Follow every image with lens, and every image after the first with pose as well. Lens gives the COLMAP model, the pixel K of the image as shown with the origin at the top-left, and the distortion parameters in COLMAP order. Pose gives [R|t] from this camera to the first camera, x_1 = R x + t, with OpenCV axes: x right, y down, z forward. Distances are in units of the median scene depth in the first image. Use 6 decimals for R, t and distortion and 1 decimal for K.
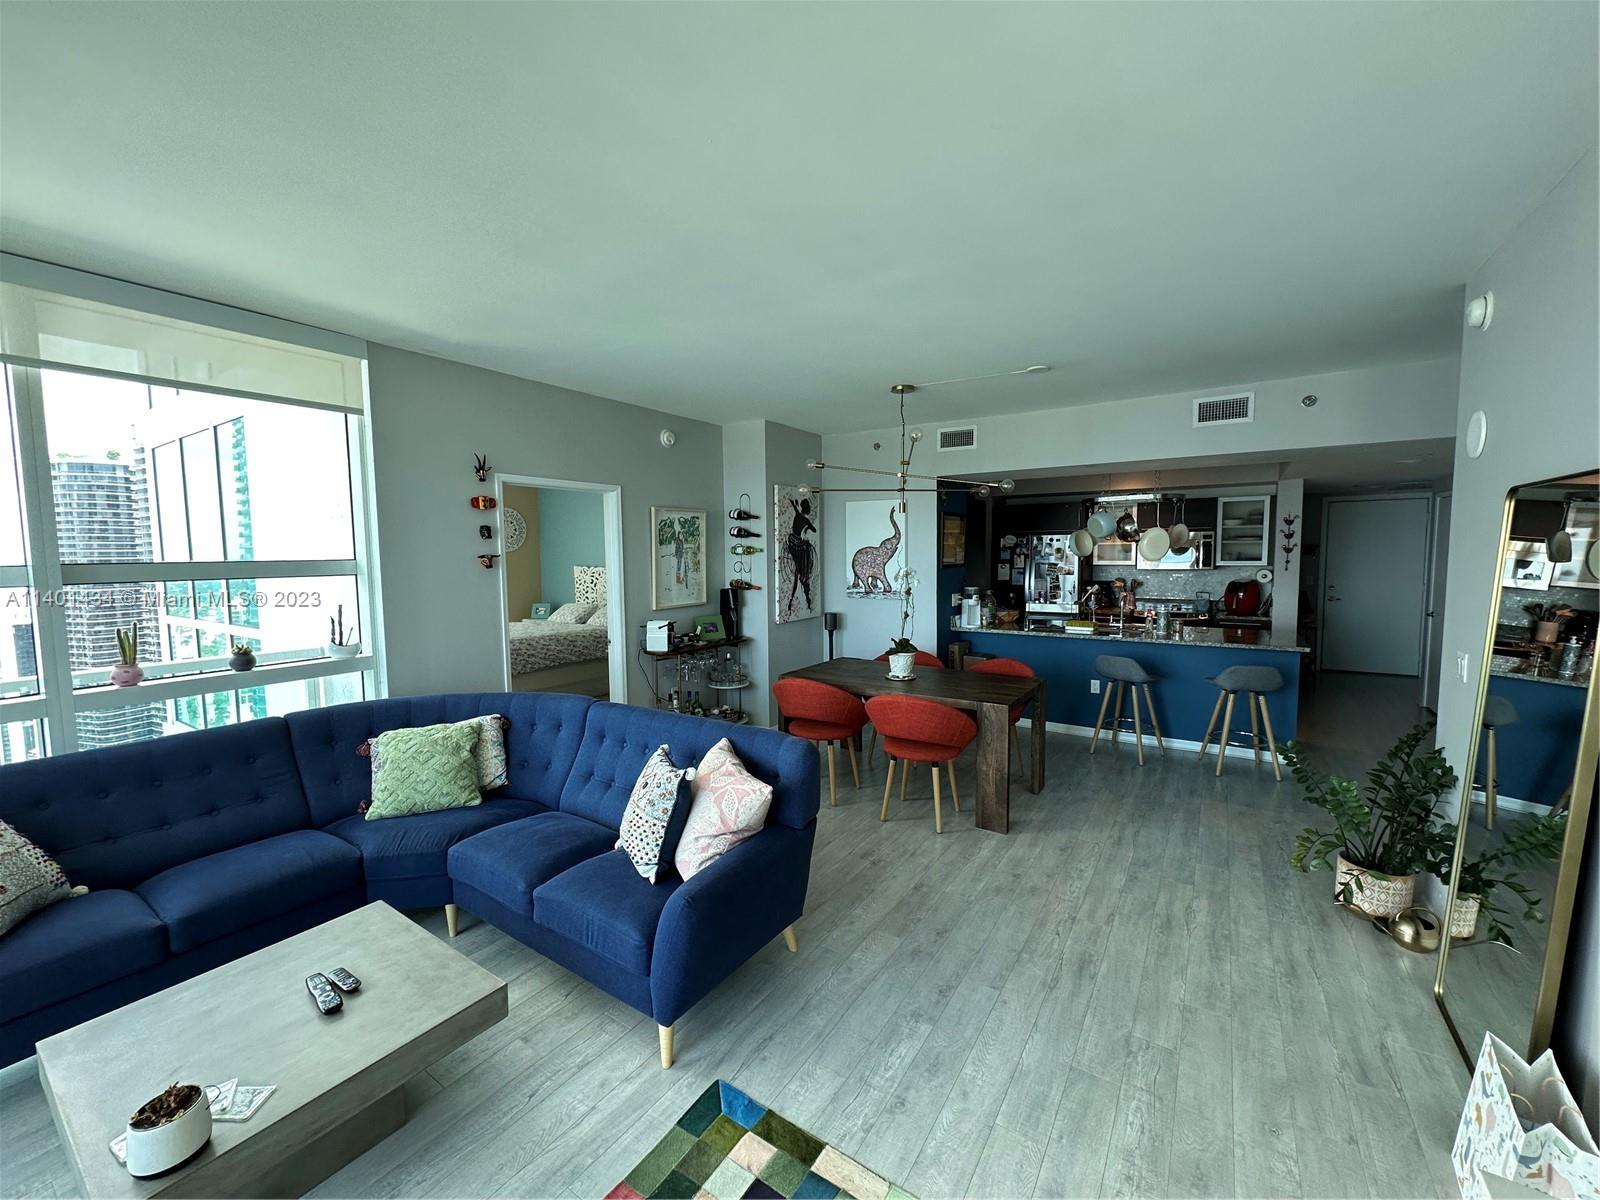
lens RADIAL K [[635.0, 0, 797.4], [0, 635.0, 601.3], [0, 0, 1]] dist [-0.002094, 0.000430]
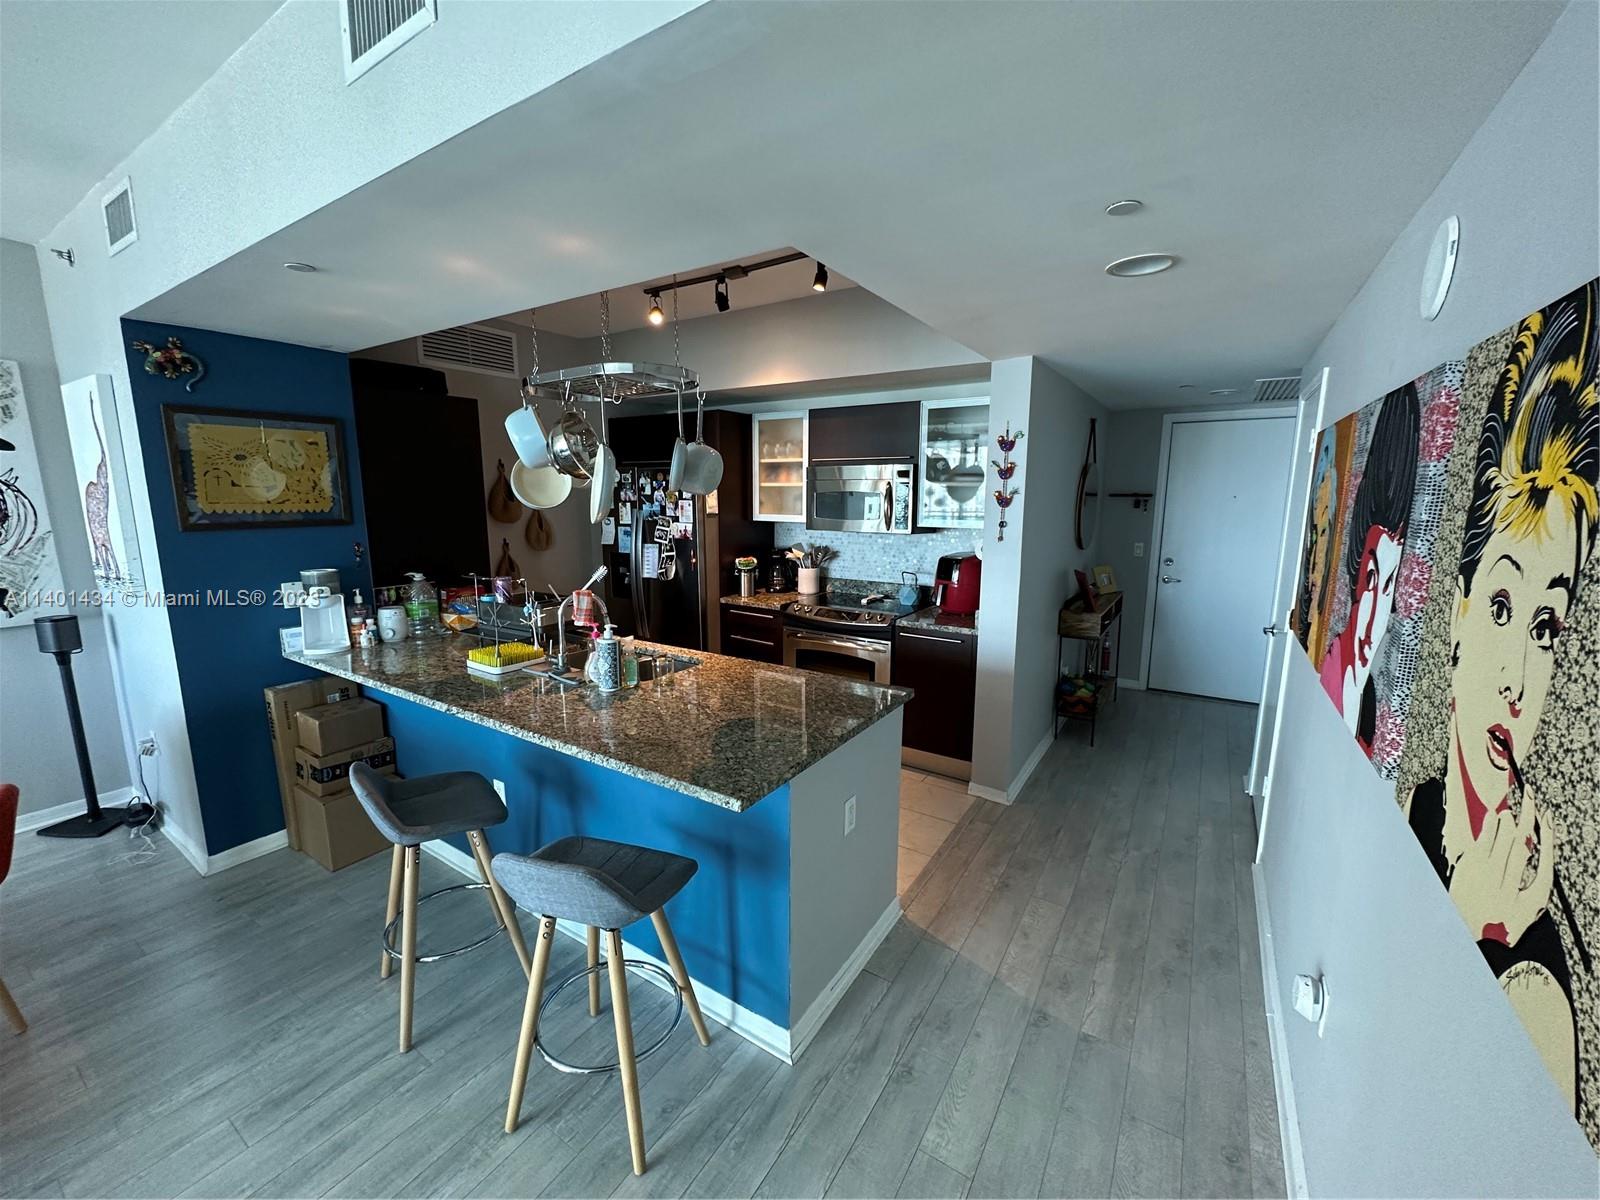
lens RADIAL K [[635.0, 0, 797.7], [0, 635.0, 597.4], [0, 0, 1]] dist [-0.002094, 0.000430]
pose [[0.999755, 0.011019, 0.019190, 0.606407], [-0.012615, 0.996289, 0.085138, -0.045076], [-0.018181, -0.085359, 0.996184, 0.492738]]
